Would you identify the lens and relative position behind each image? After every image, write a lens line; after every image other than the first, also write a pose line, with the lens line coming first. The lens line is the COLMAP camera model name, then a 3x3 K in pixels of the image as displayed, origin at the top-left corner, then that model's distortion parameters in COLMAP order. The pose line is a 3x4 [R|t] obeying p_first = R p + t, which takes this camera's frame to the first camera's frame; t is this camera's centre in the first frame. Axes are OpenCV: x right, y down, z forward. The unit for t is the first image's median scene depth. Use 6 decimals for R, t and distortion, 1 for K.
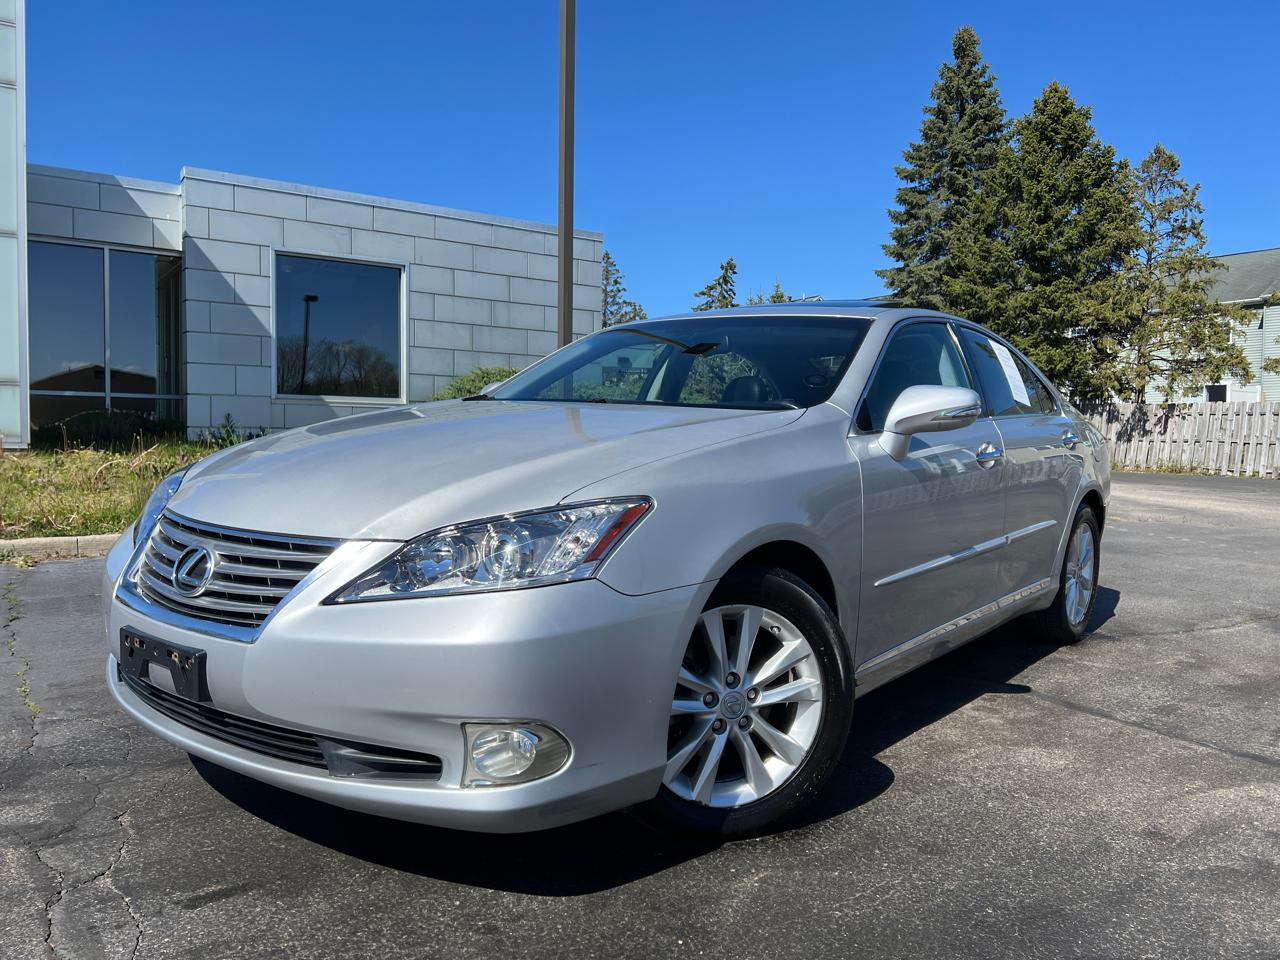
lens RADIAL K [[959.7, 0, 644.3], [0, 959.7, 471.8], [0, 0, 1]] dist [0.063295, -0.066104]
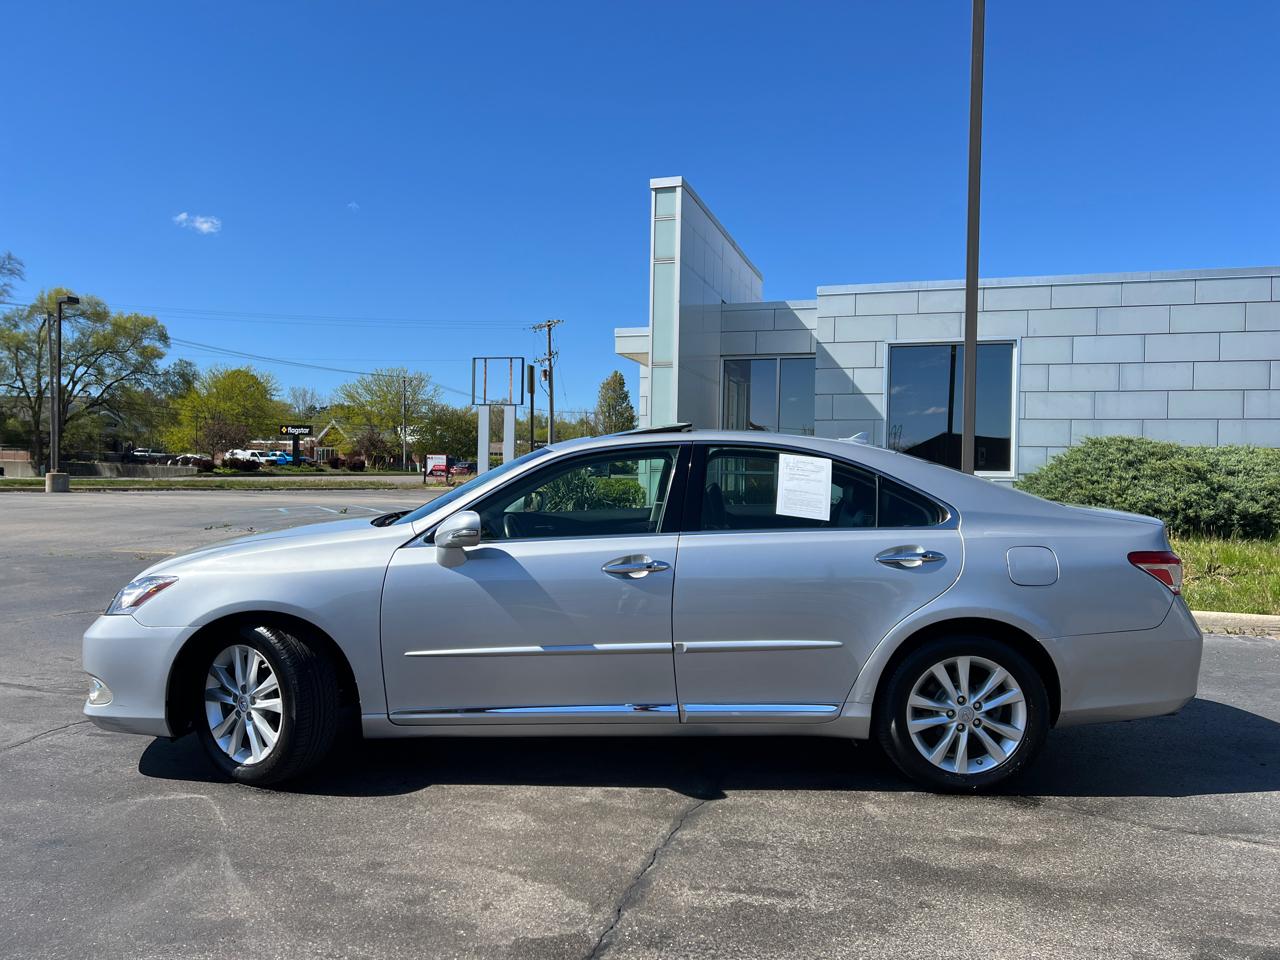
lens RADIAL K [[959.7, 0, 641.1], [0, 959.7, 480.5], [0, 0, 1]] dist [0.063295, -0.066104]
pose [[0.622287, 0.000007, -0.782789, 1.095683], [-0.039772, 0.998709, -0.031609, -0.073058], [0.781778, 0.050803, 0.621484, 0.272025]]
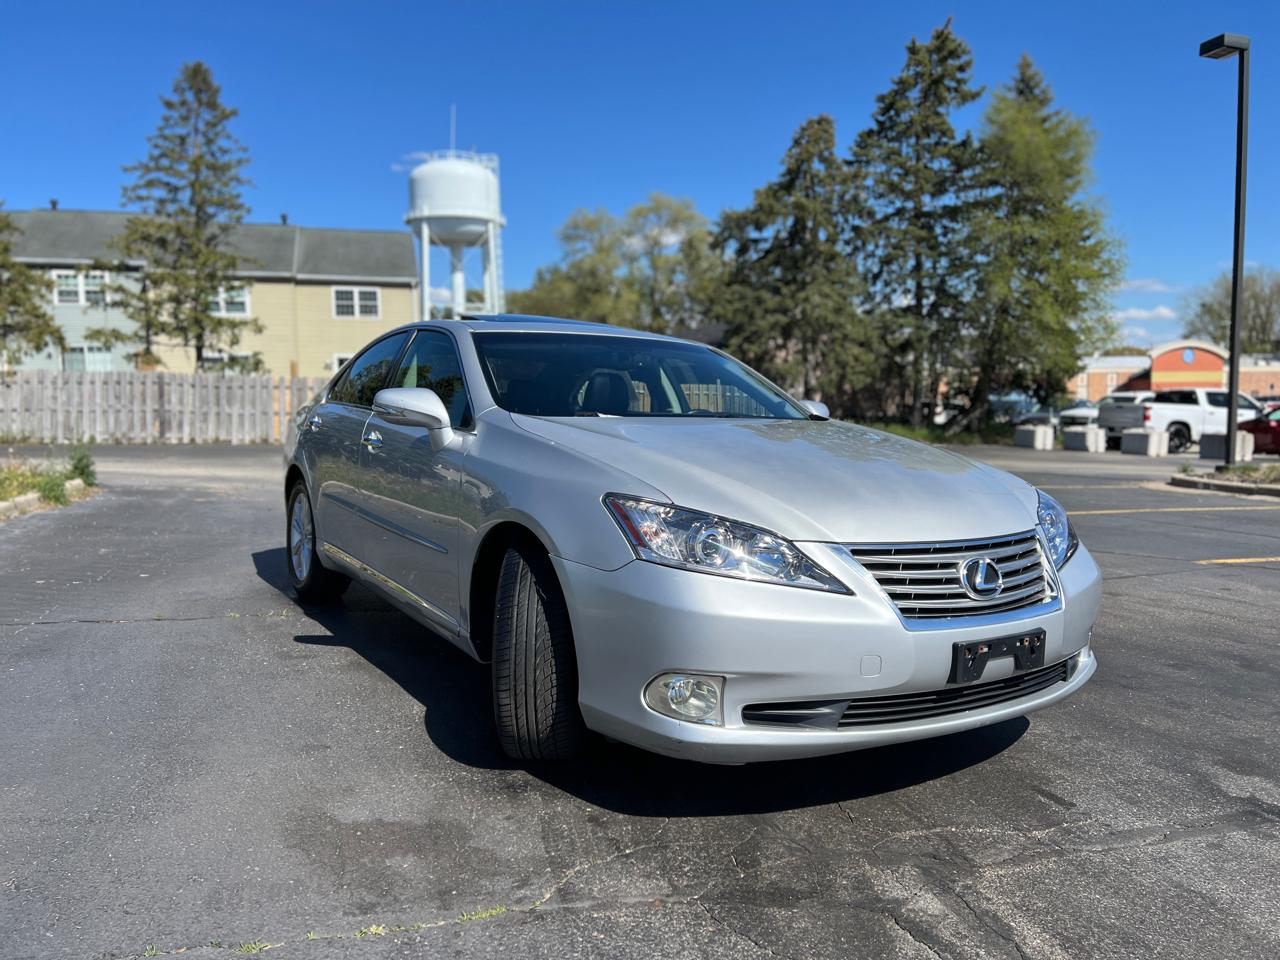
lens RADIAL K [[959.7, 0, 643.0], [0, 959.7, 503.6], [0, 0, 1]] dist [0.063295, -0.066104]
pose [[0.326138, -0.117497, 0.937992, -0.945790], [0.048607, 0.993017, 0.107490, -0.077202], [-0.944072, 0.010536, 0.329572, 0.553395]]
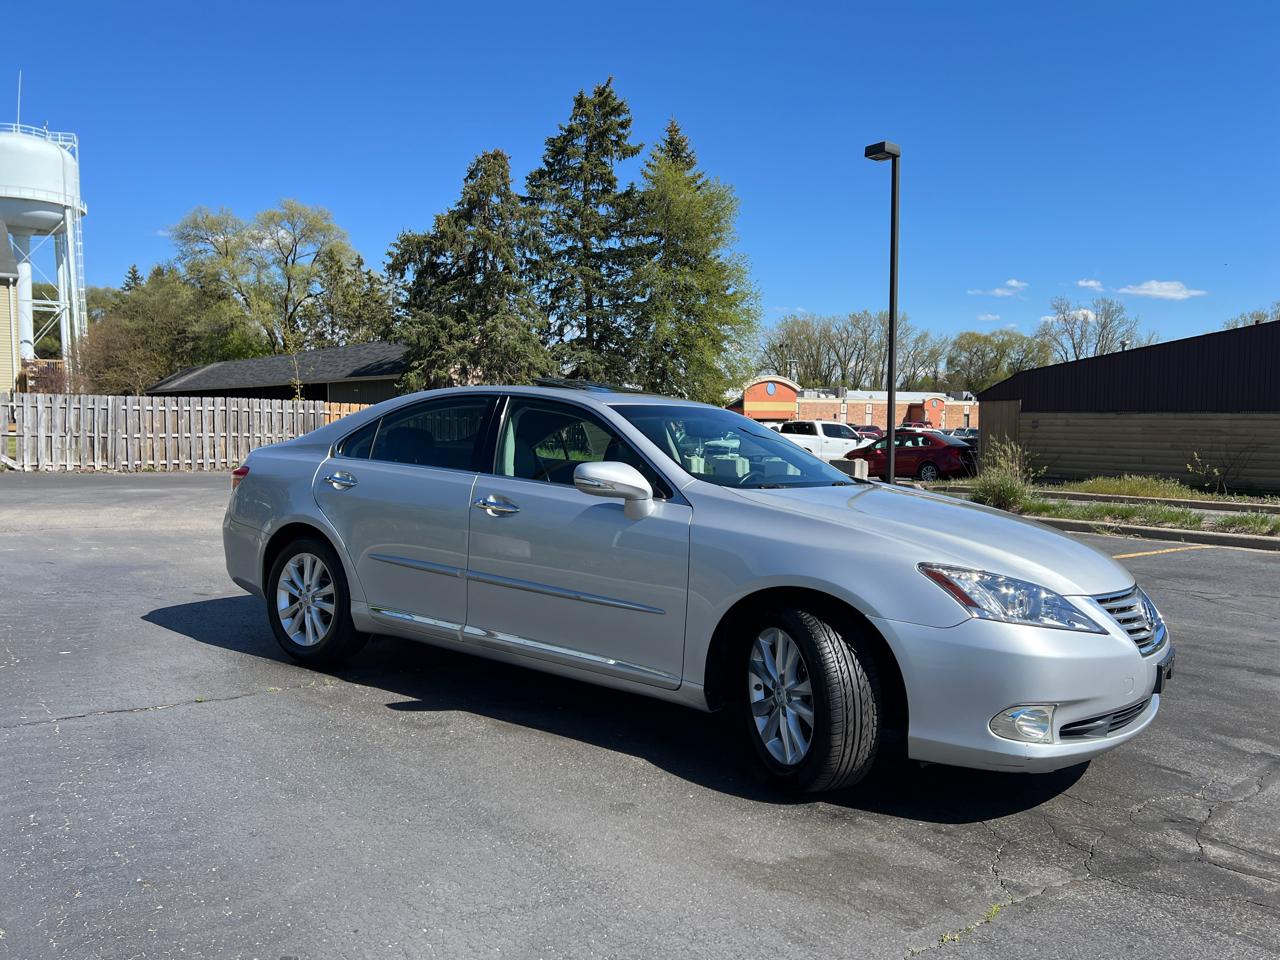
lens RADIAL K [[959.7, 0, 642.3], [0, 959.7, 492.7], [0, 0, 1]] dist [0.063295, -0.066104]
pose [[-0.060668, -0.091423, 0.993962, -1.125308], [0.026970, 0.995283, 0.093191, -0.156421], [-0.997794, 0.032461, -0.057916, 1.077430]]
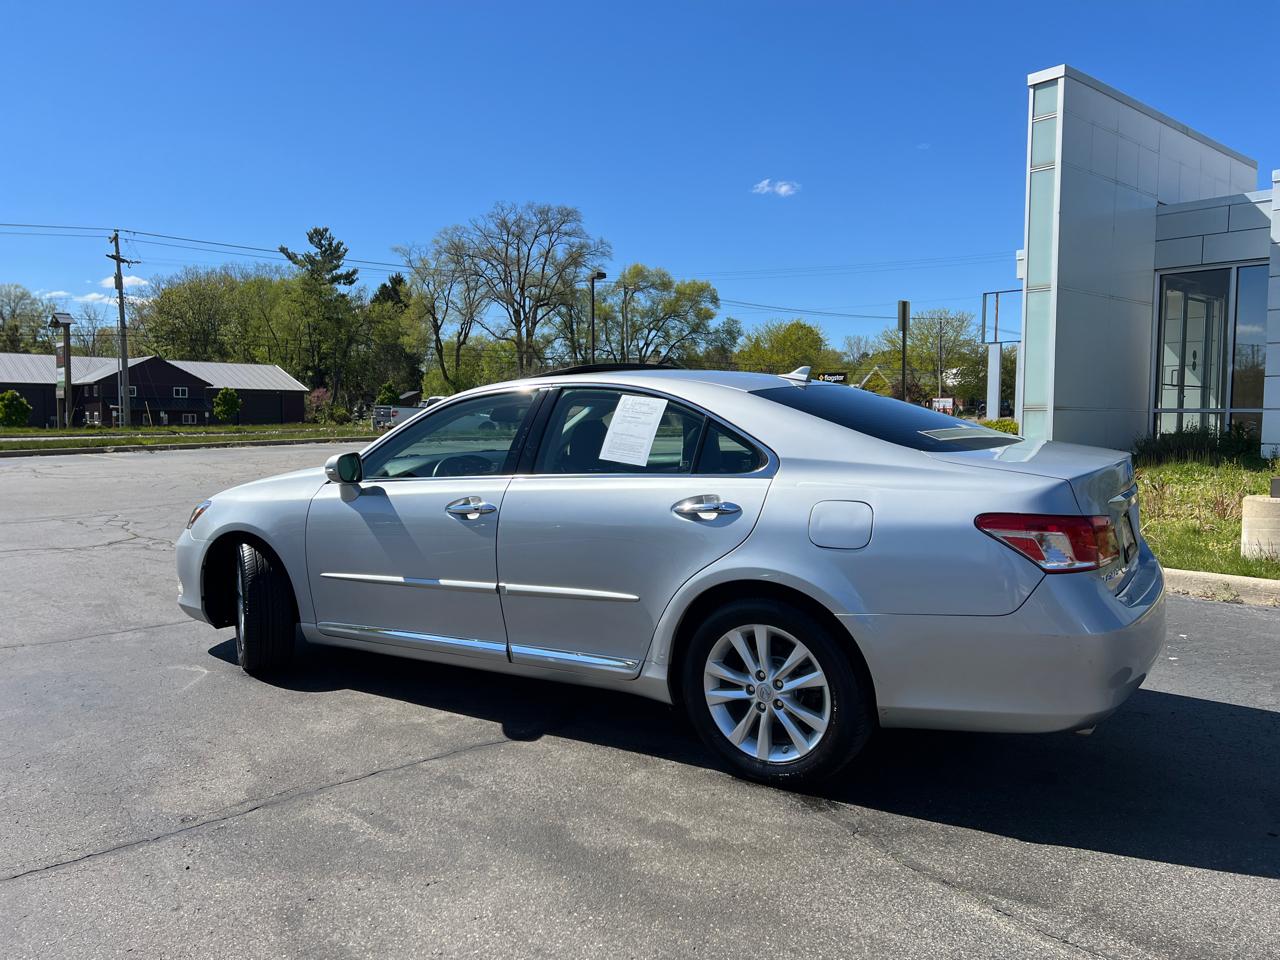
lens RADIAL K [[959.7, 0, 642.5], [0, 959.7, 471.3], [0, 0, 1]] dist [0.063295, -0.066104]
pose [[0.105129, 0.044251, -0.993474, 1.354518], [-0.042832, 0.998284, 0.039933, -0.103261], [0.993536, 0.038354, 0.106844, 0.960703]]
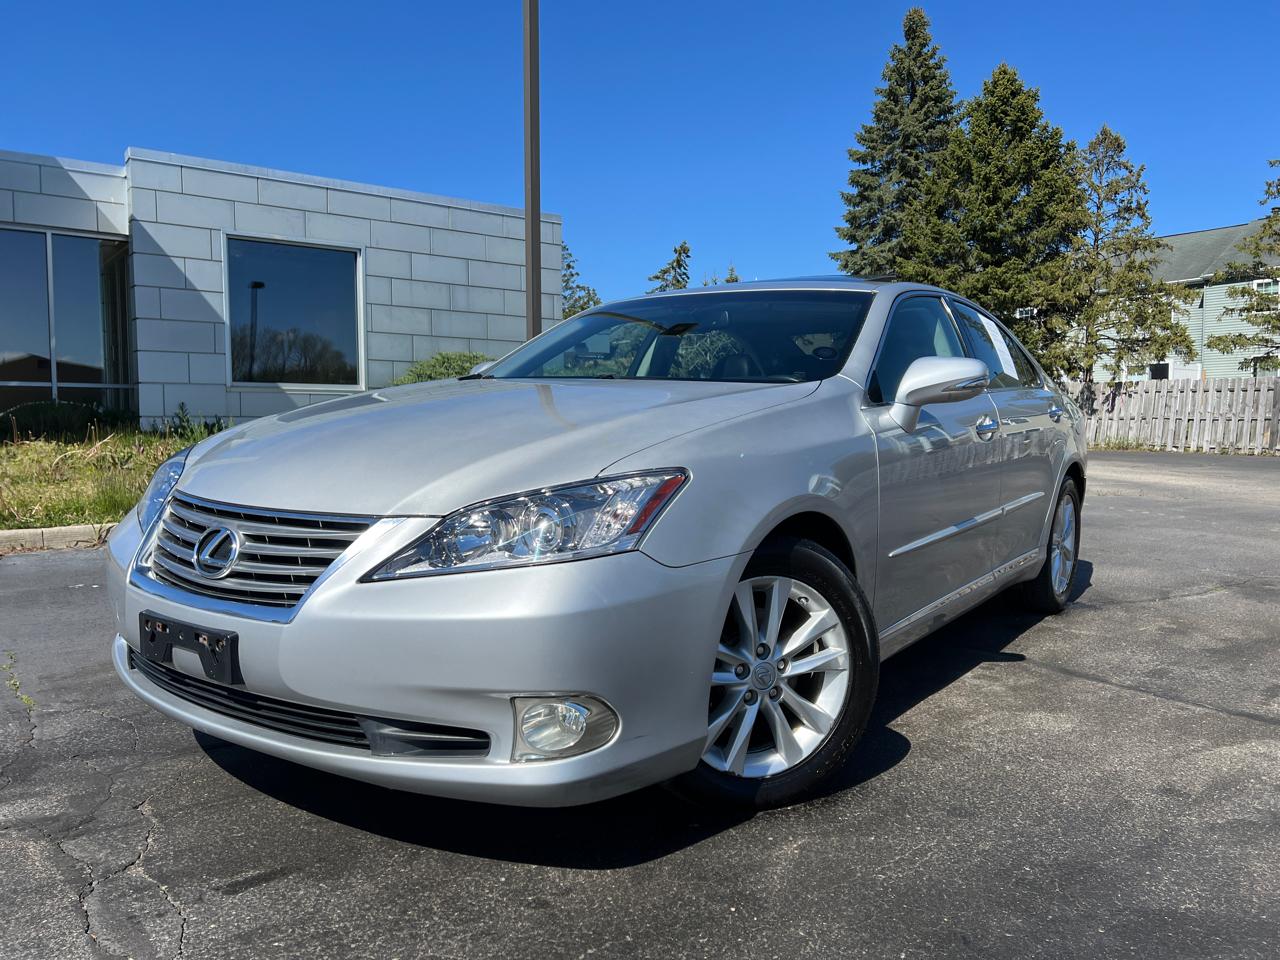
lens RADIAL K [[959.7, 0, 641.1], [0, 959.7, 479.4], [0, 0, 1]] dist [0.063295, -0.066104]
pose [[0.998816, -0.016792, 0.045662, -0.045453], [0.015760, 0.999614, 0.022881, 0.007583], [-0.046029, -0.022134, 0.998695, 0.006094]]
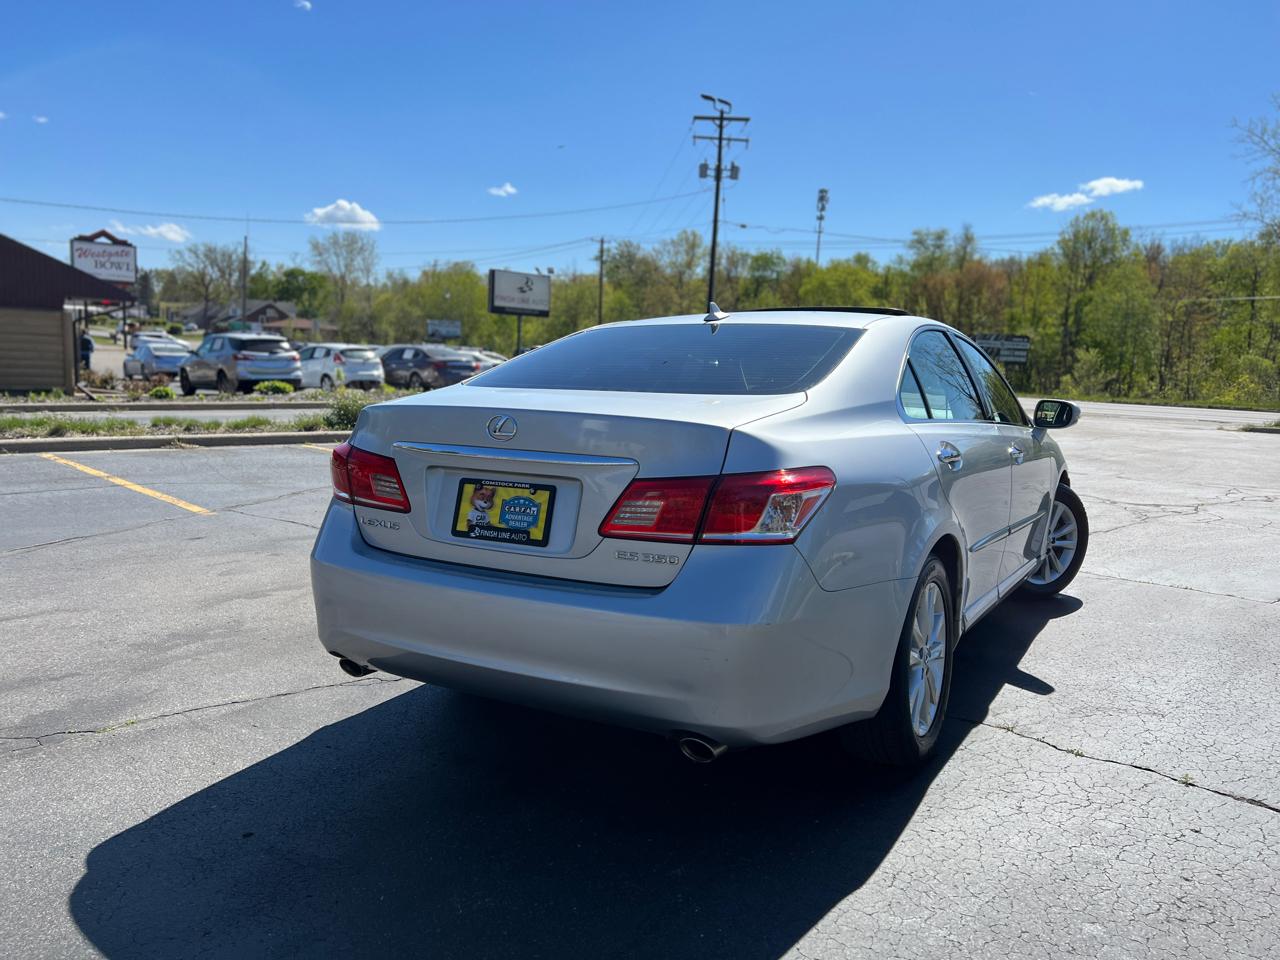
lens RADIAL K [[959.7, 0, 641.2], [0, 959.7, 489.6], [0, 0, 1]] dist [0.063295, -0.066104]
pose [[-0.988218, -0.039364, -0.147906, 0.512346], [-0.065408, 0.982289, 0.175587, -0.164919], [0.138375, 0.183193, -0.973290, 2.159078]]
